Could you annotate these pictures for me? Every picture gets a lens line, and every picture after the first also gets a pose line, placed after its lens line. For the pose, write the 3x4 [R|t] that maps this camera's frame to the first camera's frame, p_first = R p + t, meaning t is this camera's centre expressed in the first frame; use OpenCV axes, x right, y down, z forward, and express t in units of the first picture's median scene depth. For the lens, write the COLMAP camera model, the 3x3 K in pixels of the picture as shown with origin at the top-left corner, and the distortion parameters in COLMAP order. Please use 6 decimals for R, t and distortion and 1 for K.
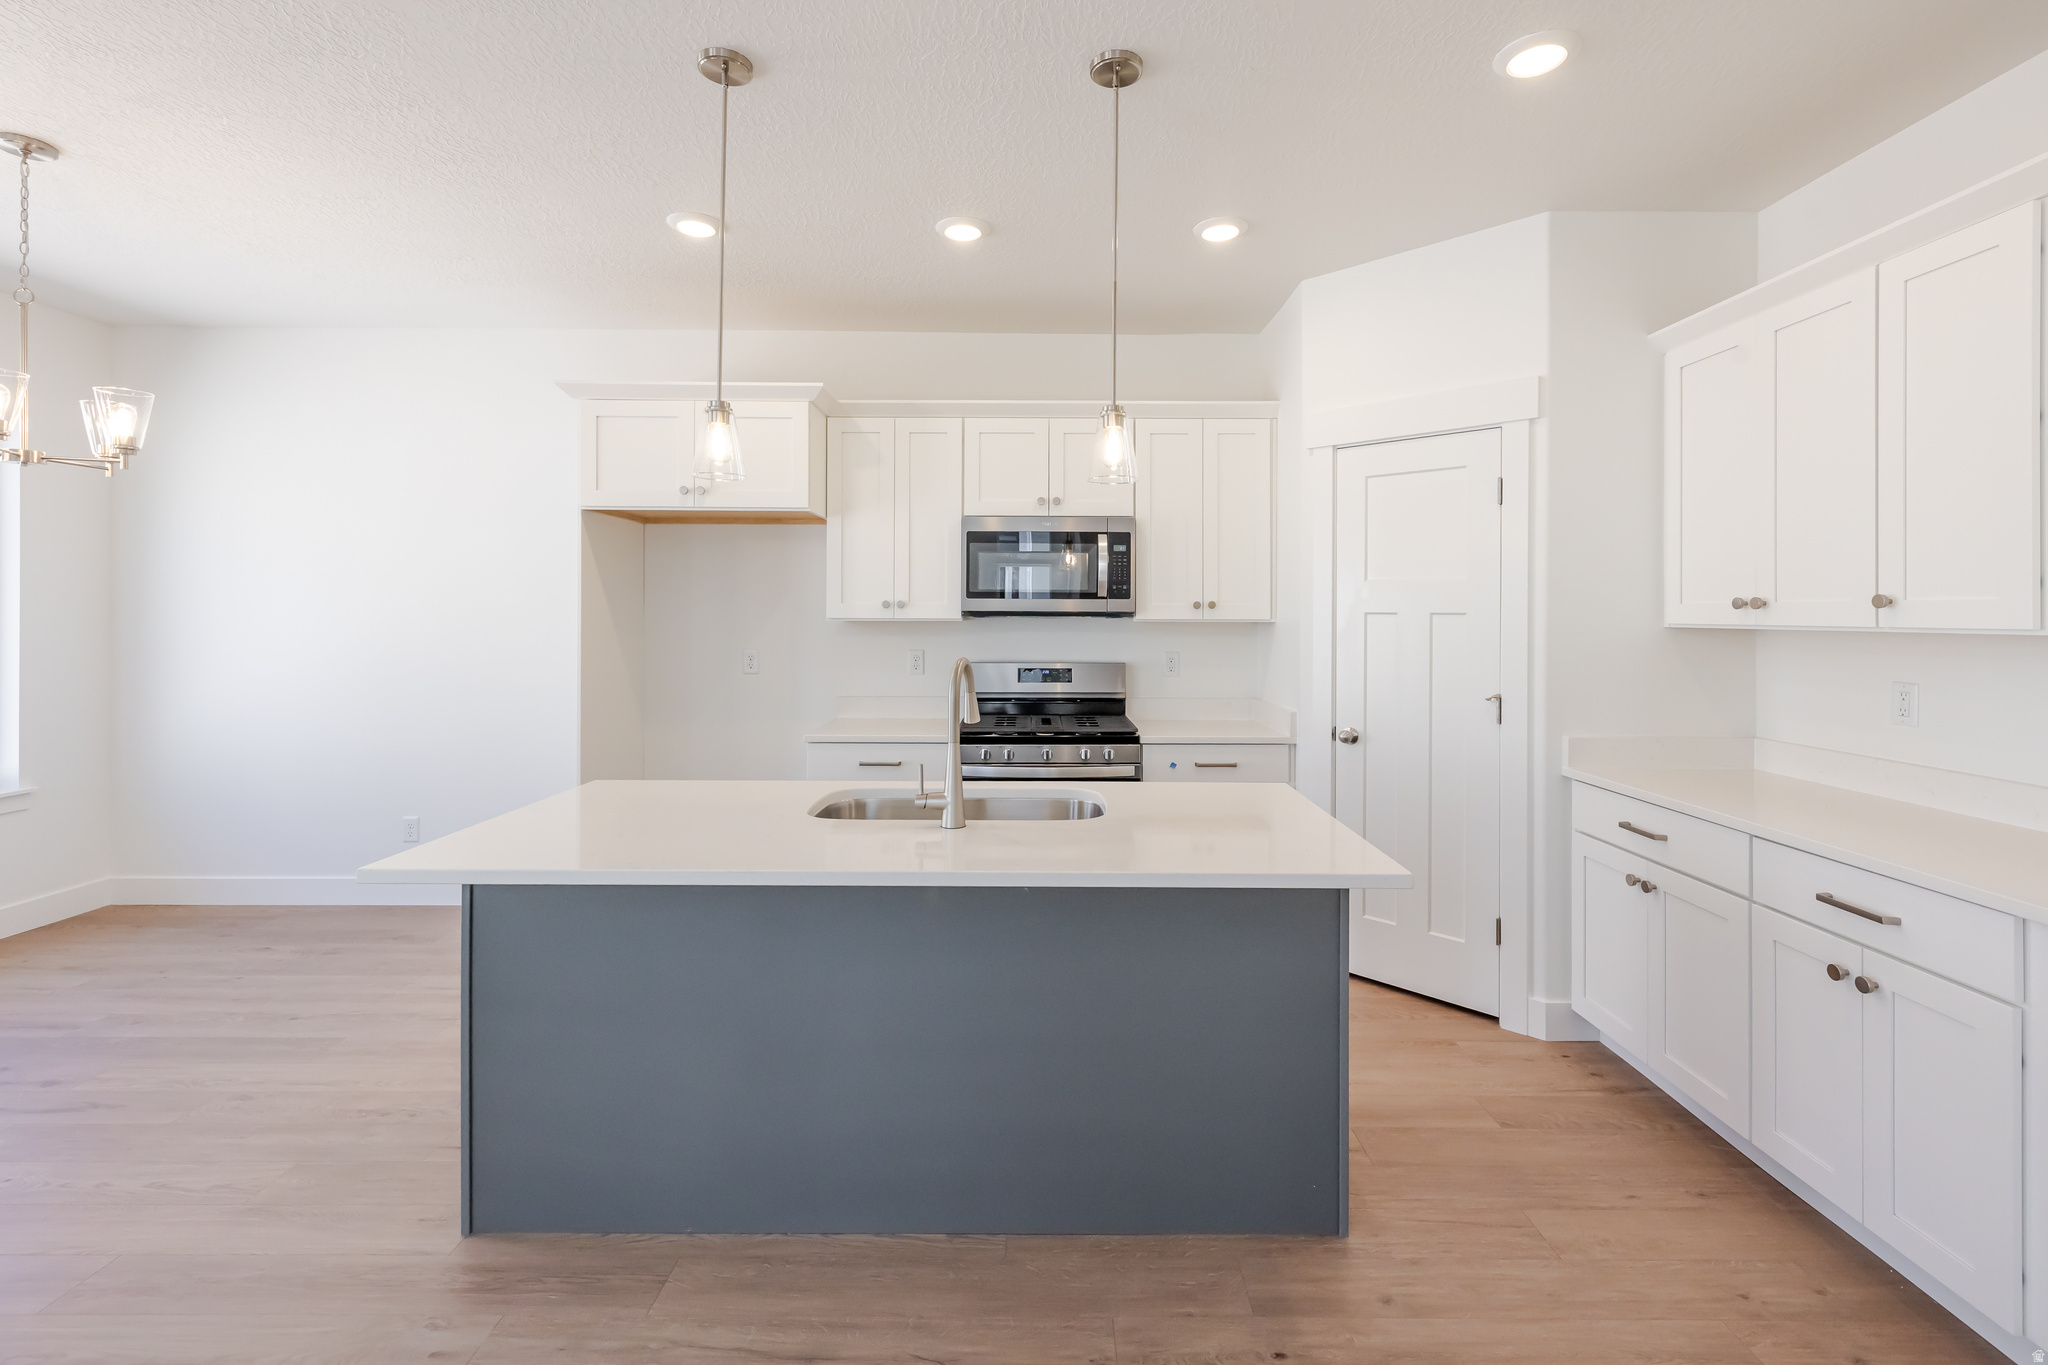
lens RADIAL K [[913.4, 0, 1037.7], [0, 913.4, 616.9], [0, 0, 1]] dist [0.002198, 0.000559]
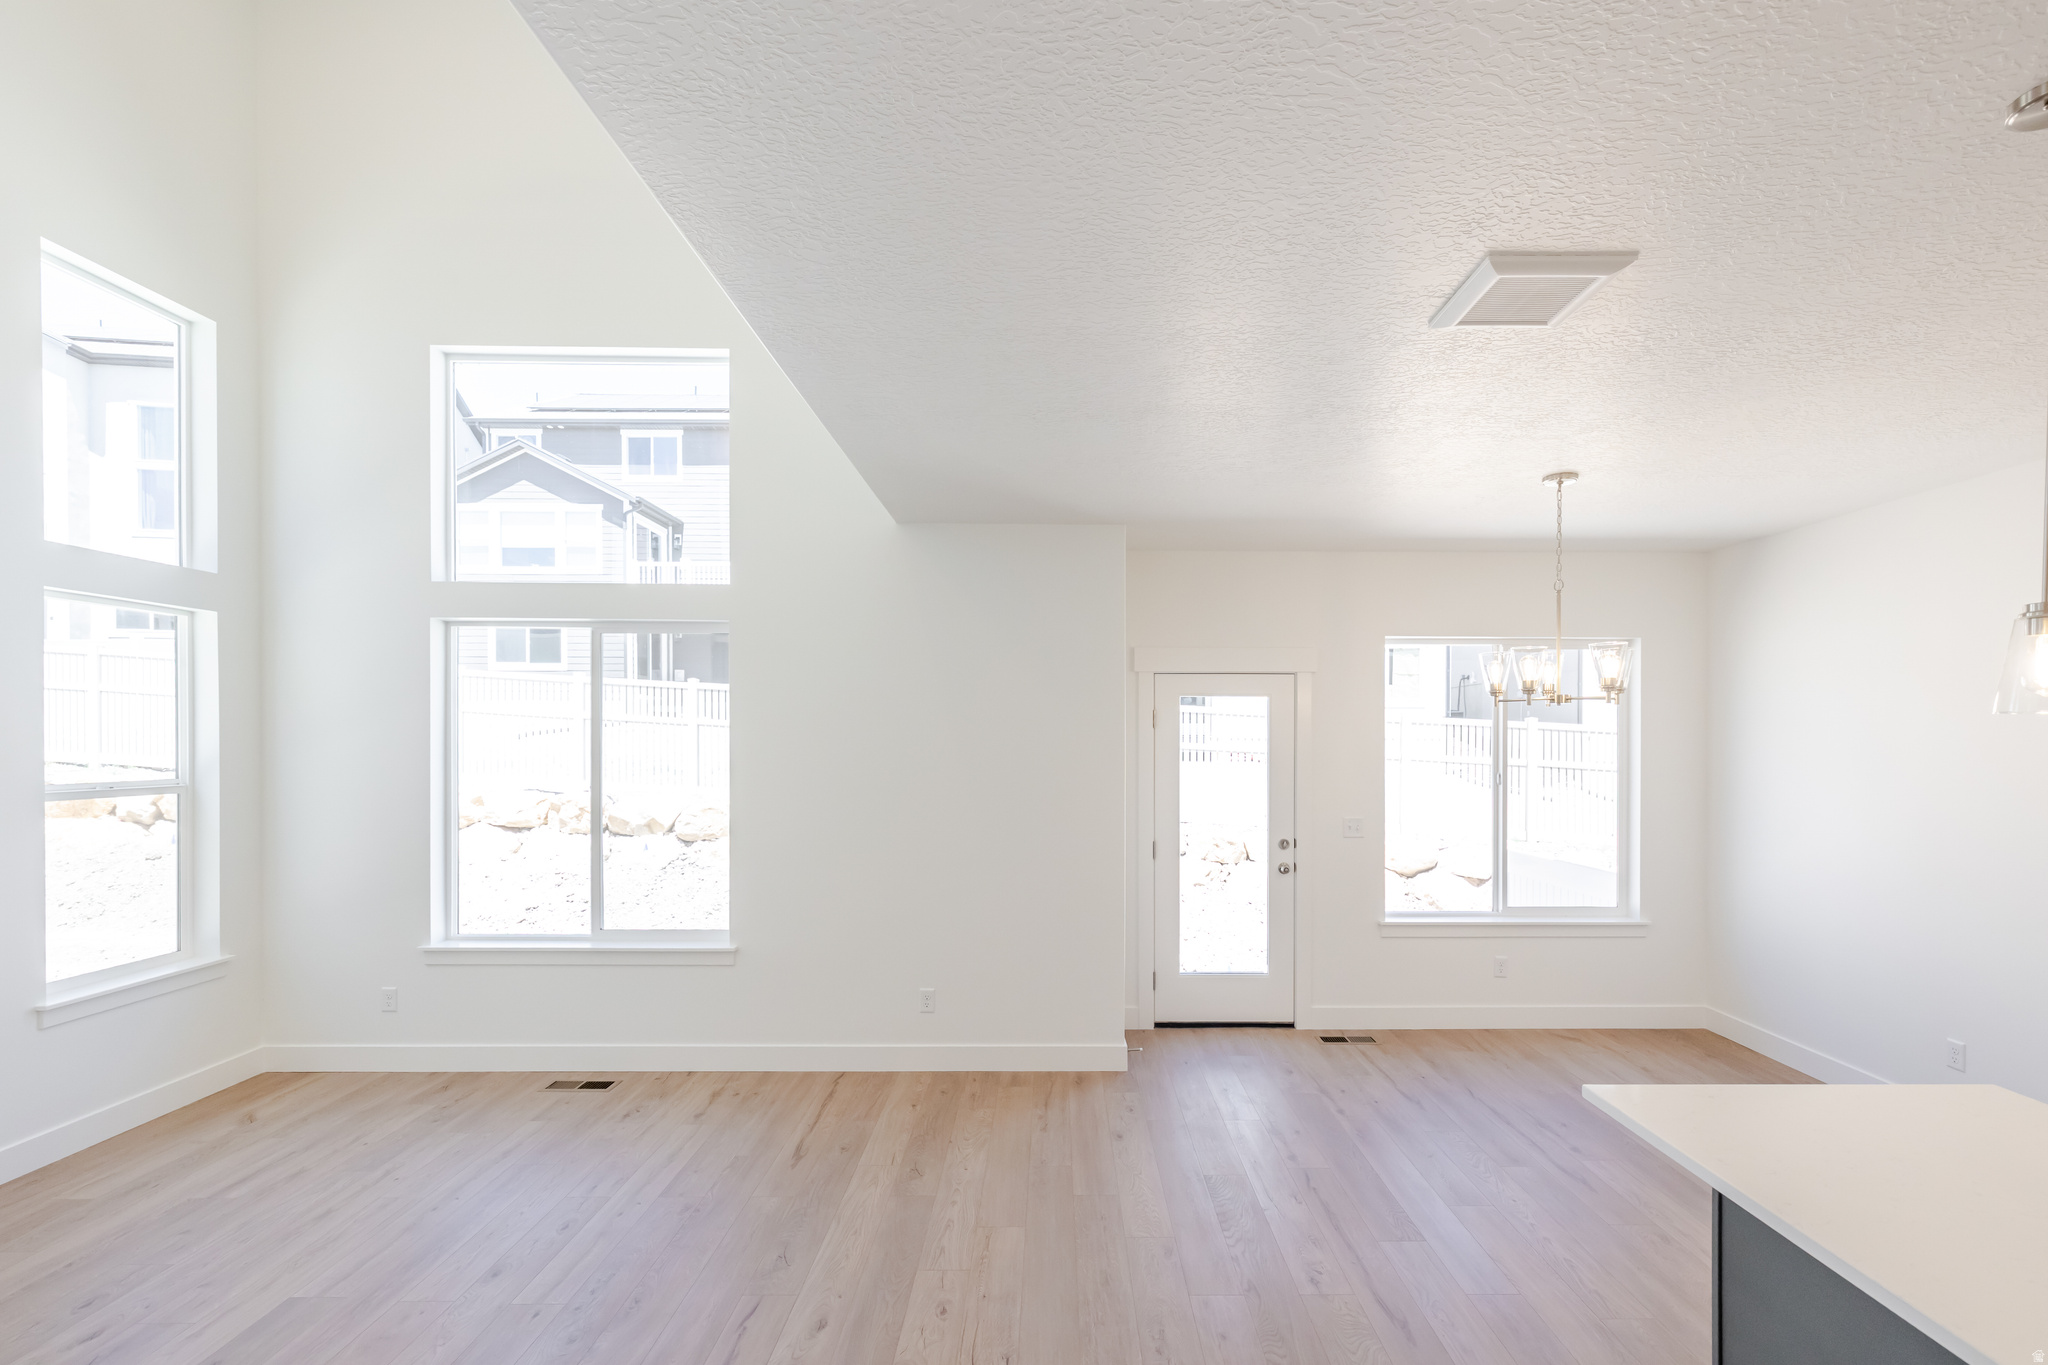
lens RADIAL K [[886.6, 0, 1054.3], [0, 886.6, 734.7], [0, 0, 1]] dist [0.000163, 0.000068]
pose [[-0.001441, -0.004197, -0.999990, 0.233090], [-0.004313, 0.999982, -0.004191, -0.095418], [0.999990, 0.004307, -0.001459, 0.194237]]
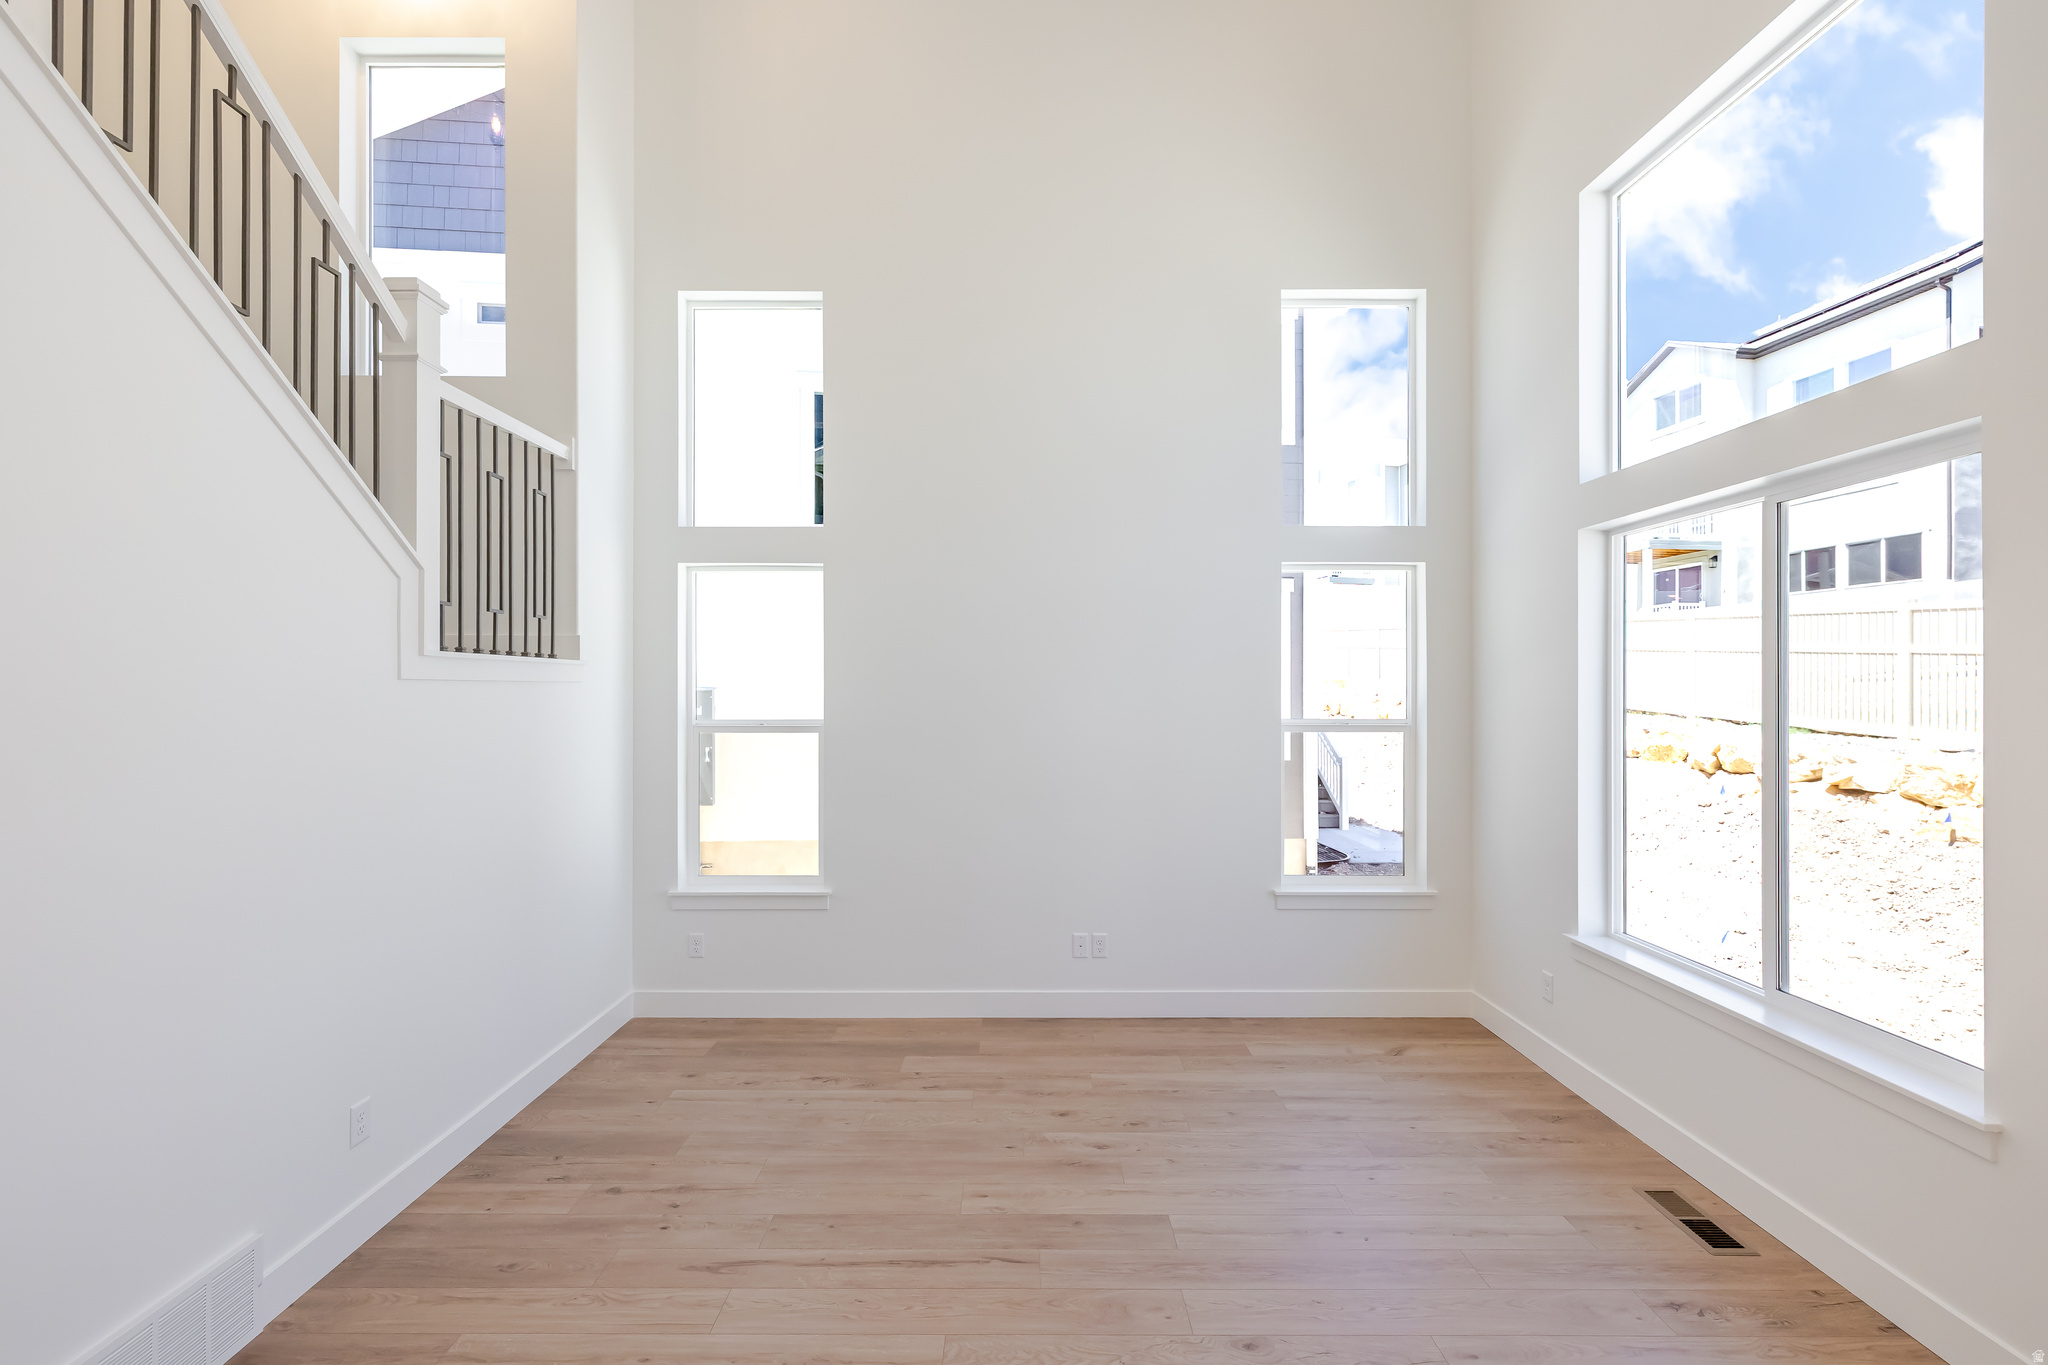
lens RADIAL K [[873.1, 0, 987.3], [0, 873.1, 682.7], [0, 0, 1]] dist [0.003019, 0.000429]
pose [[-0.999982, -0.006014, -0.000800, -0.486420], [-0.006009, 0.999965, -0.005788, -0.073280], [0.000835, -0.005783, -0.999983, 0.336788]]
